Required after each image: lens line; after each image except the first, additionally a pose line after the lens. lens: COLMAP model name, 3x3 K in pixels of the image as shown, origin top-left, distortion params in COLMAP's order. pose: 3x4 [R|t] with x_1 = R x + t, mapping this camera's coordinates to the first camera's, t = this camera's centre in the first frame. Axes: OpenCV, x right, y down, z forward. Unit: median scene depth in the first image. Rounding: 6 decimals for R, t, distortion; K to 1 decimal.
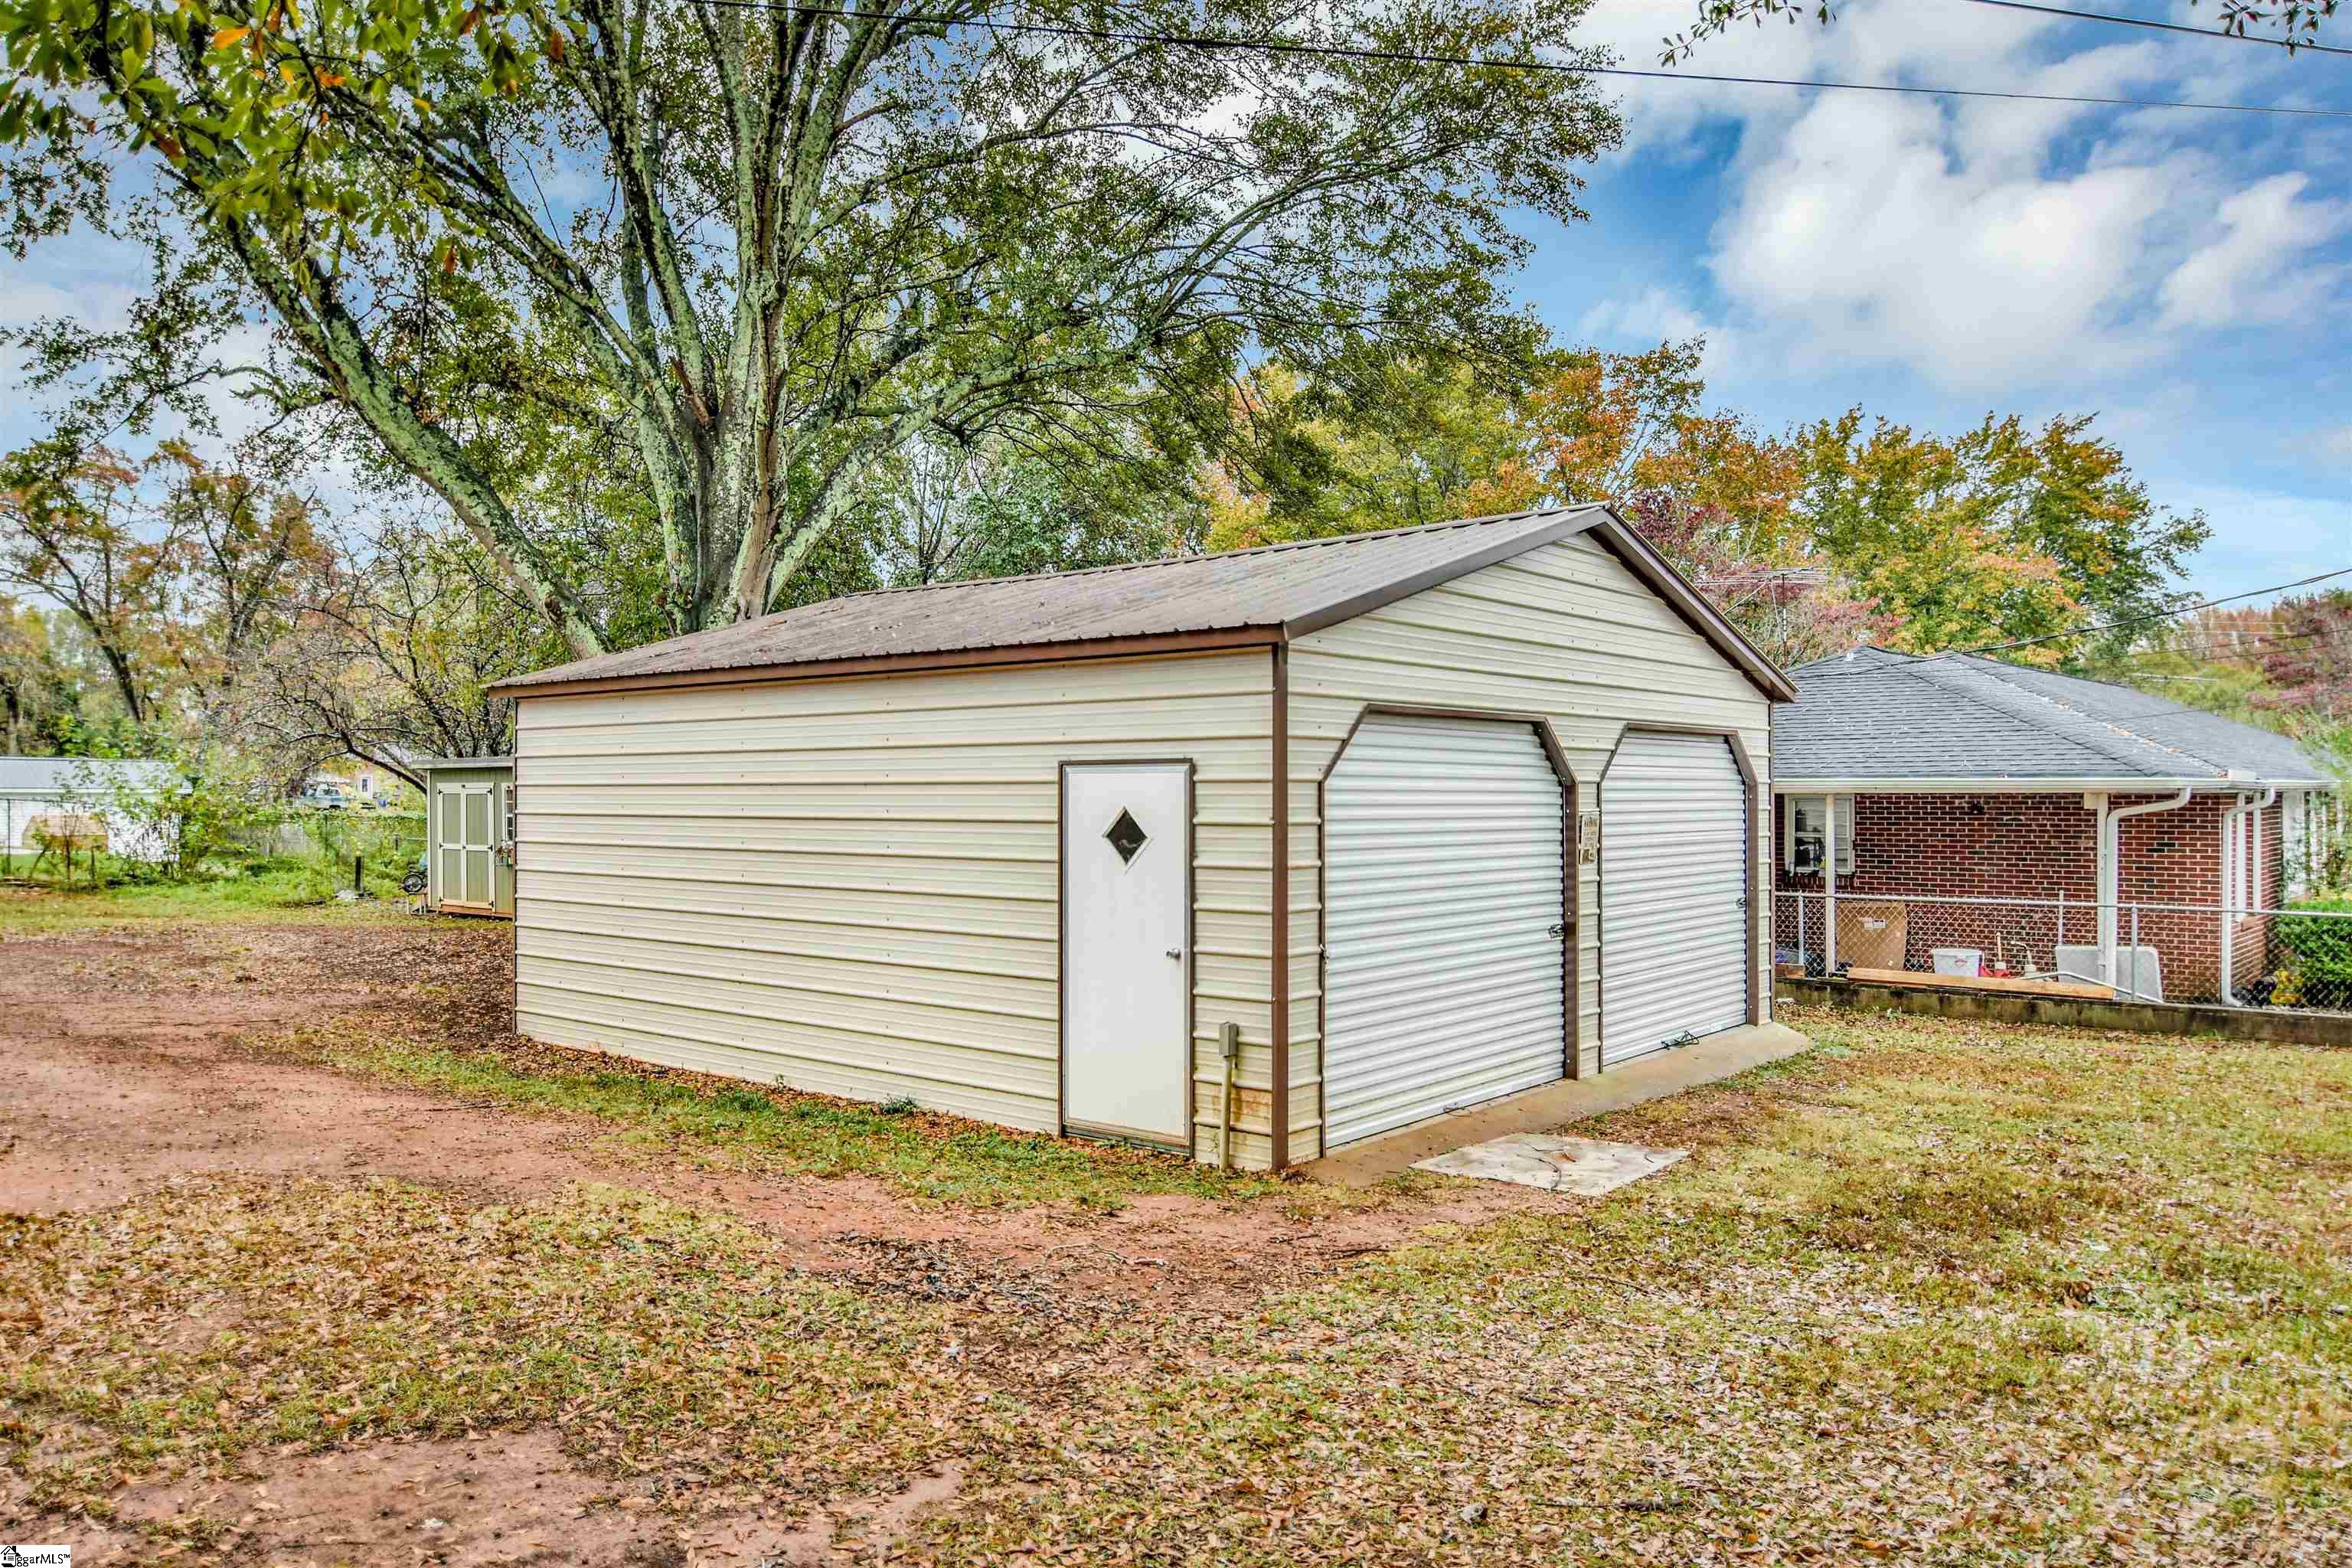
lens RADIAL K [[1637.5, 0, 1176.0], [0, 1637.5, 784.0], [0, 0, 1]] dist [0.015148, 0.001078]
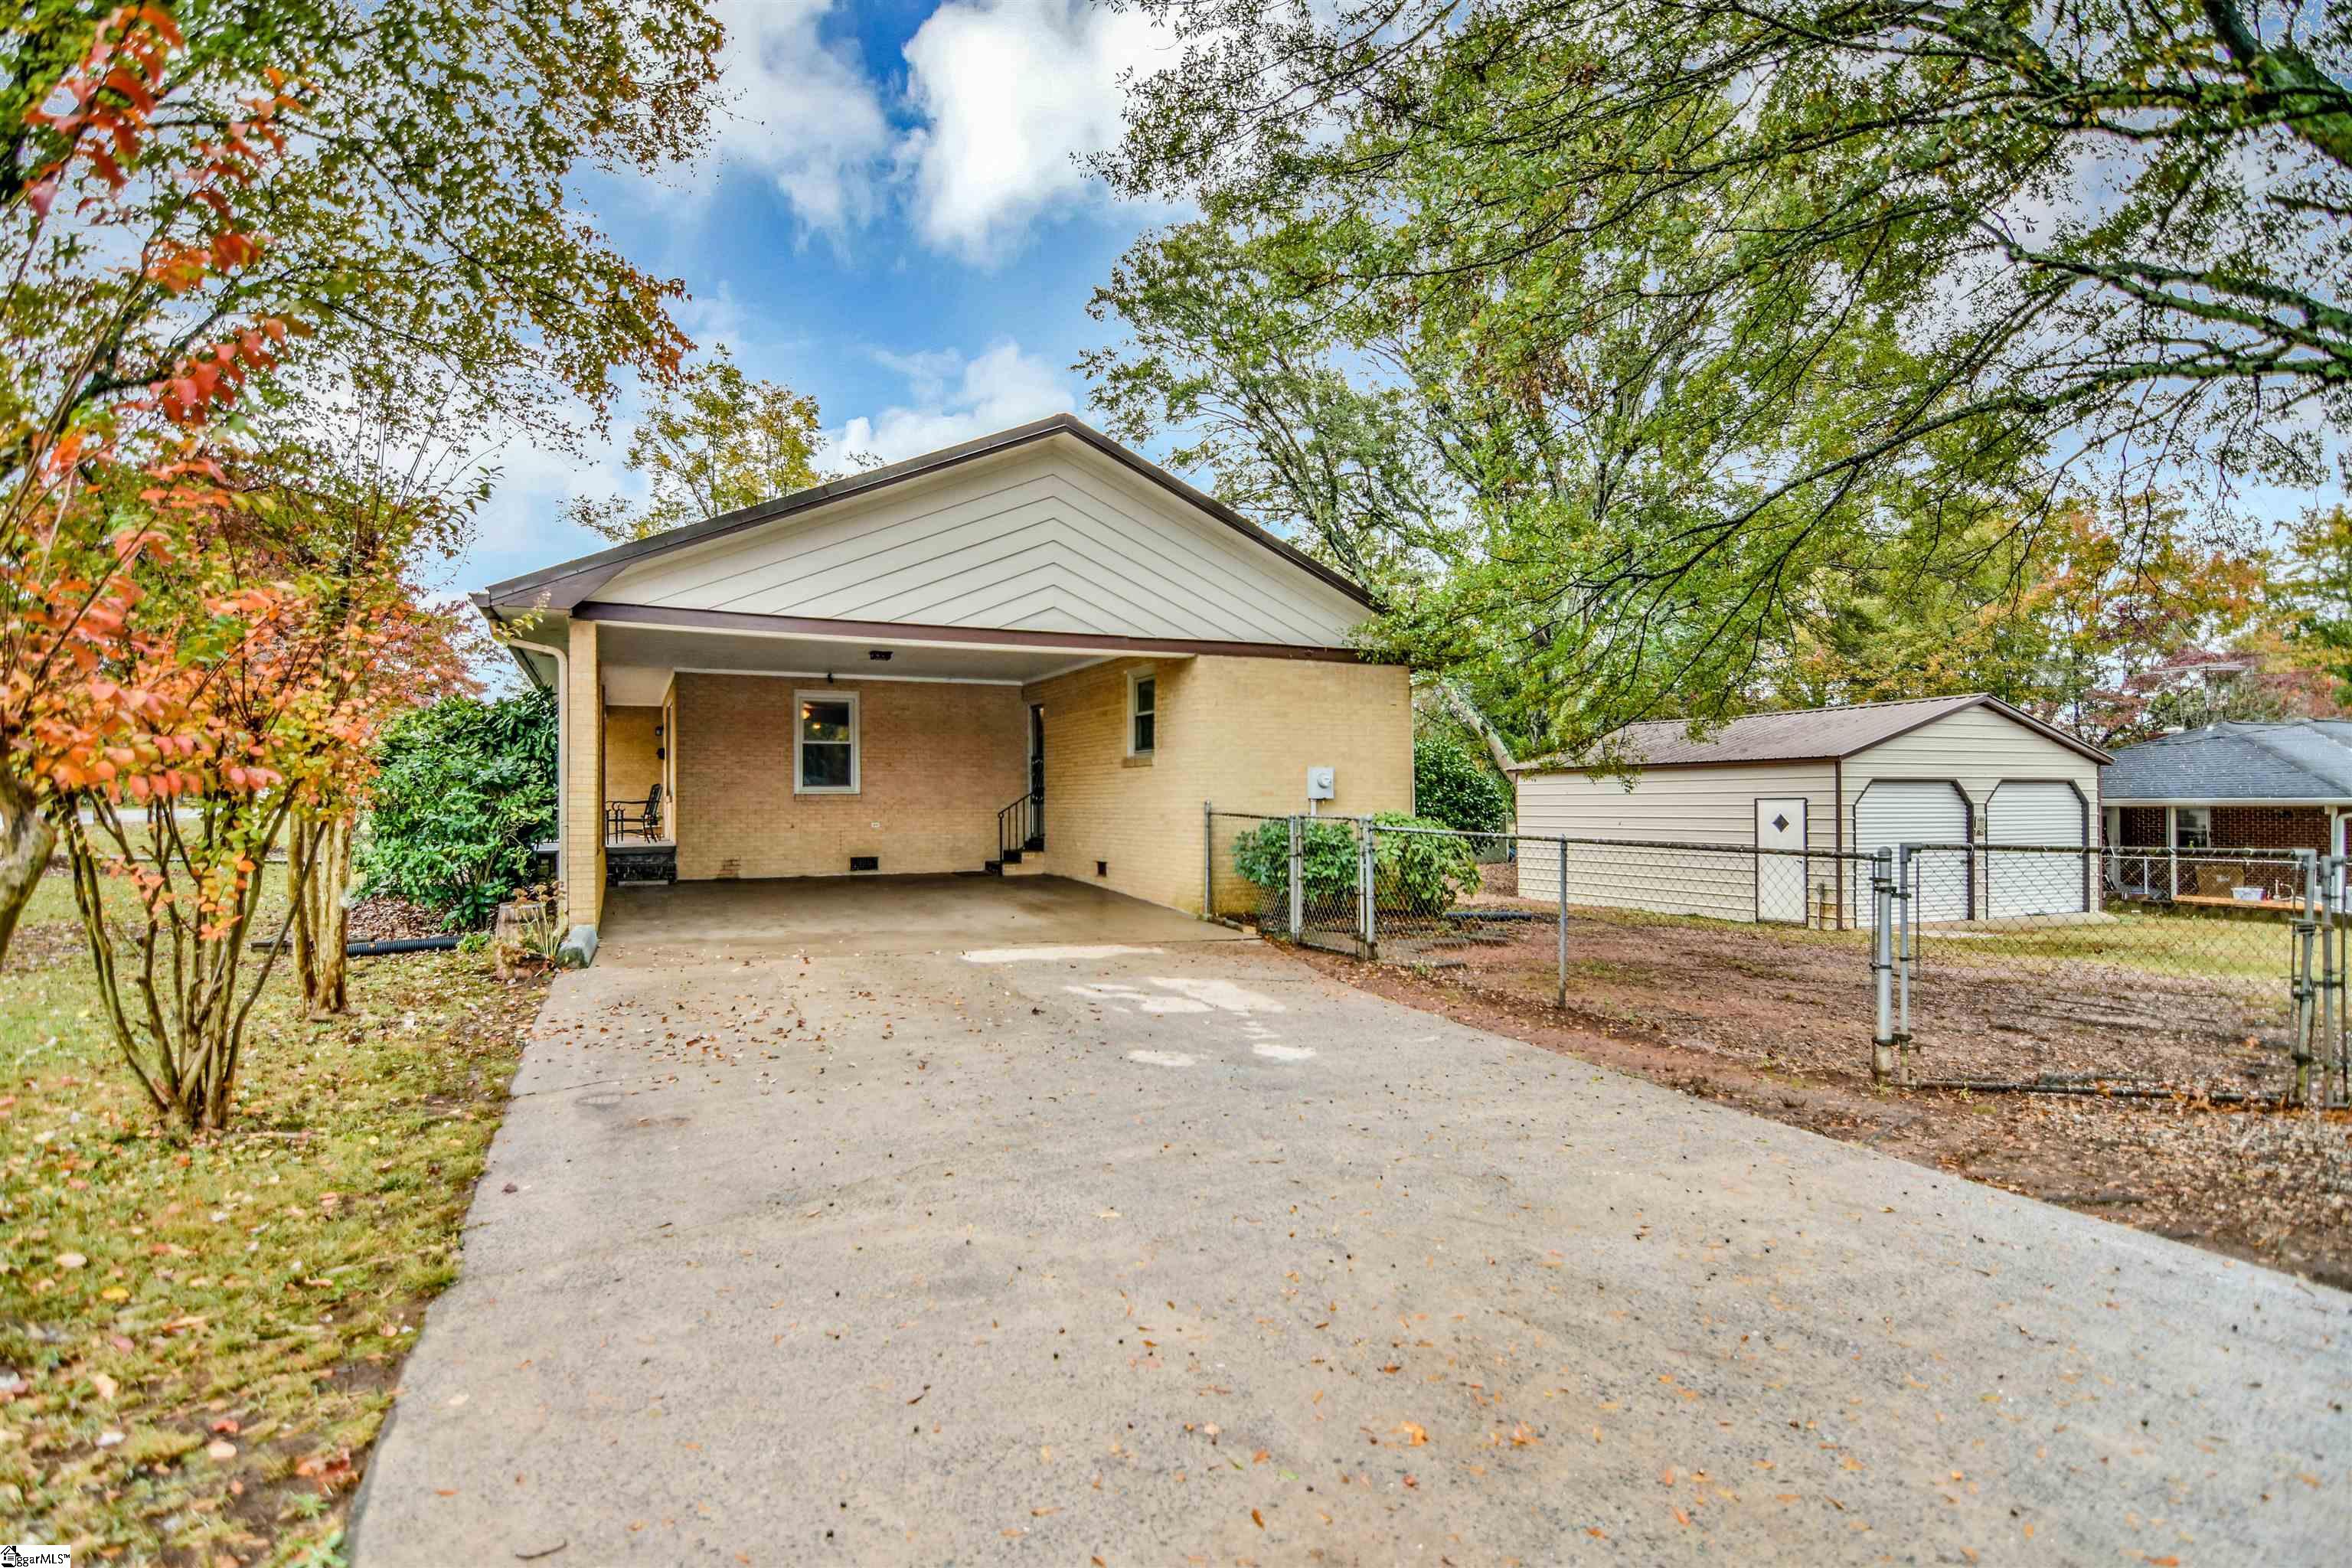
lens RADIAL K [[1145.4, 0, 1188.2], [0, 1145.4, 788.6], [0, 0, 1]] dist [0.000167, -0.000918]
pose [[0.896237, -0.006692, -0.443524, -0.057823], [0.005150, 0.999976, -0.004681, -0.022140], [0.443545, 0.001911, 0.896250, -1.101076]]
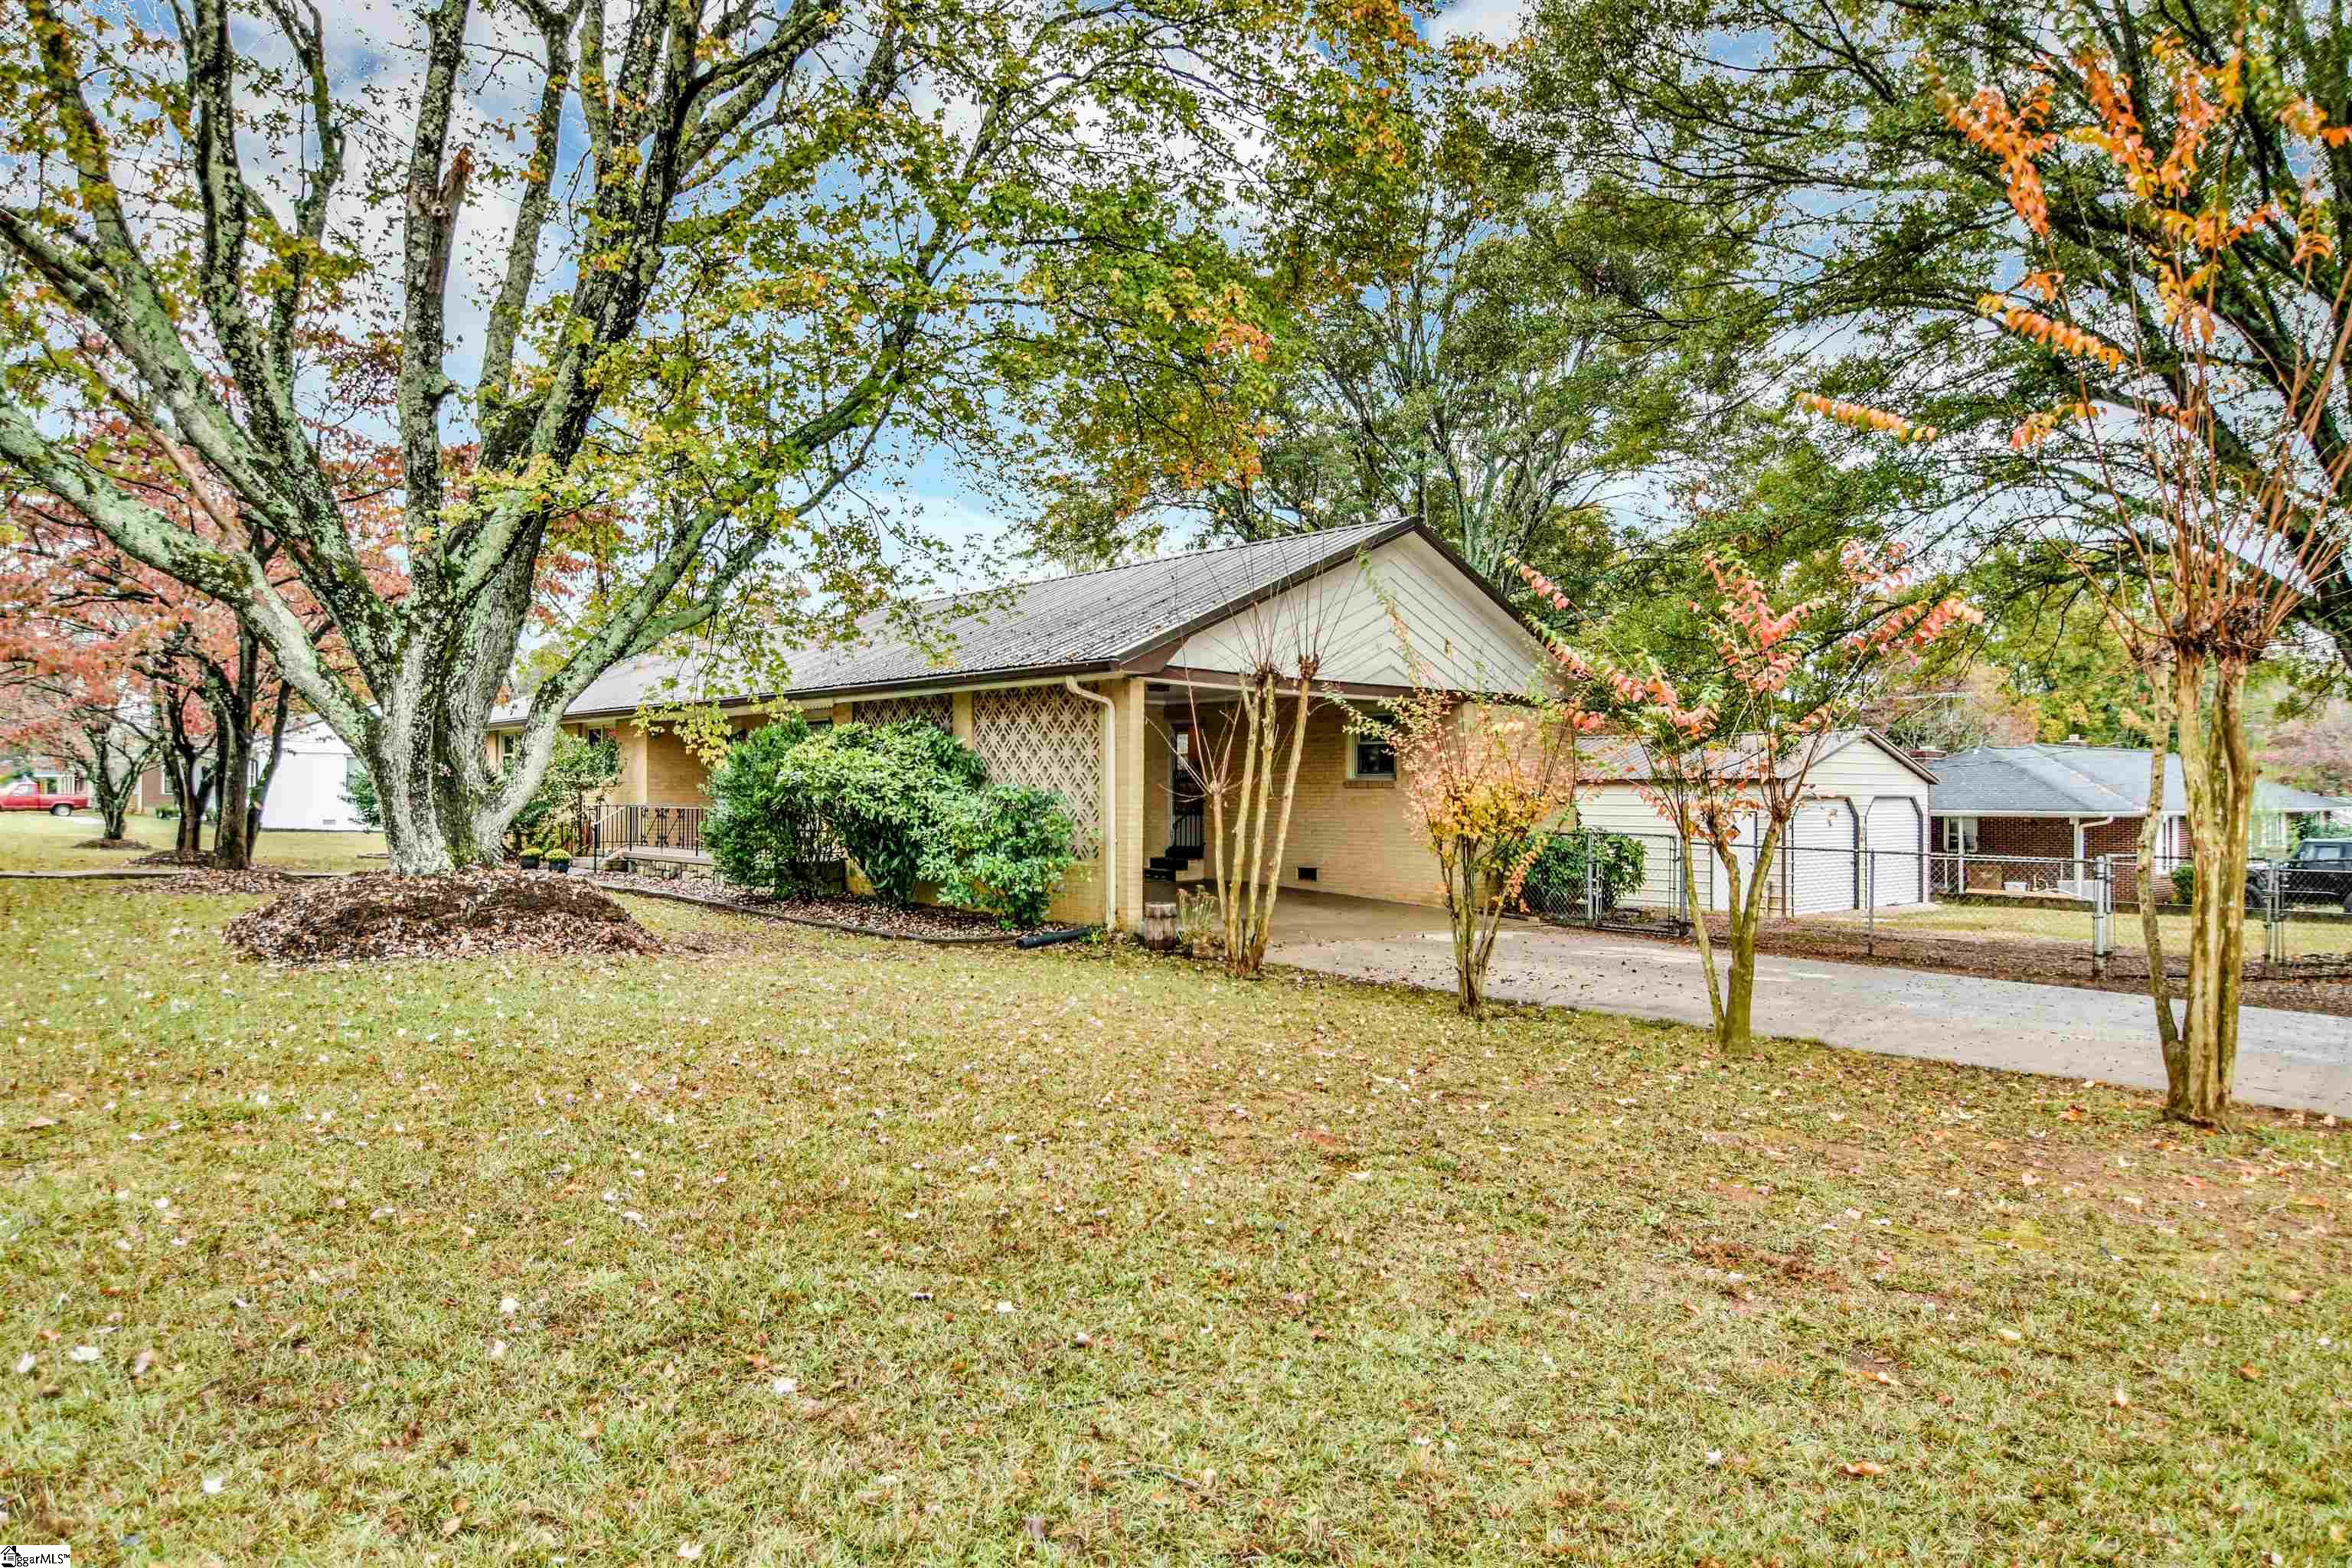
lens RADIAL K [[1434.7, 0, 1176.0], [0, 1434.7, 784.0], [0, 0, 1]] dist [0.004567, 0.000920]
pose [[0.986766, 0.001613, -0.162144, -0.590693], [-0.002176, 0.999992, -0.003294, -0.049409], [0.162138, 0.003603, 0.986762, -1.898279]]
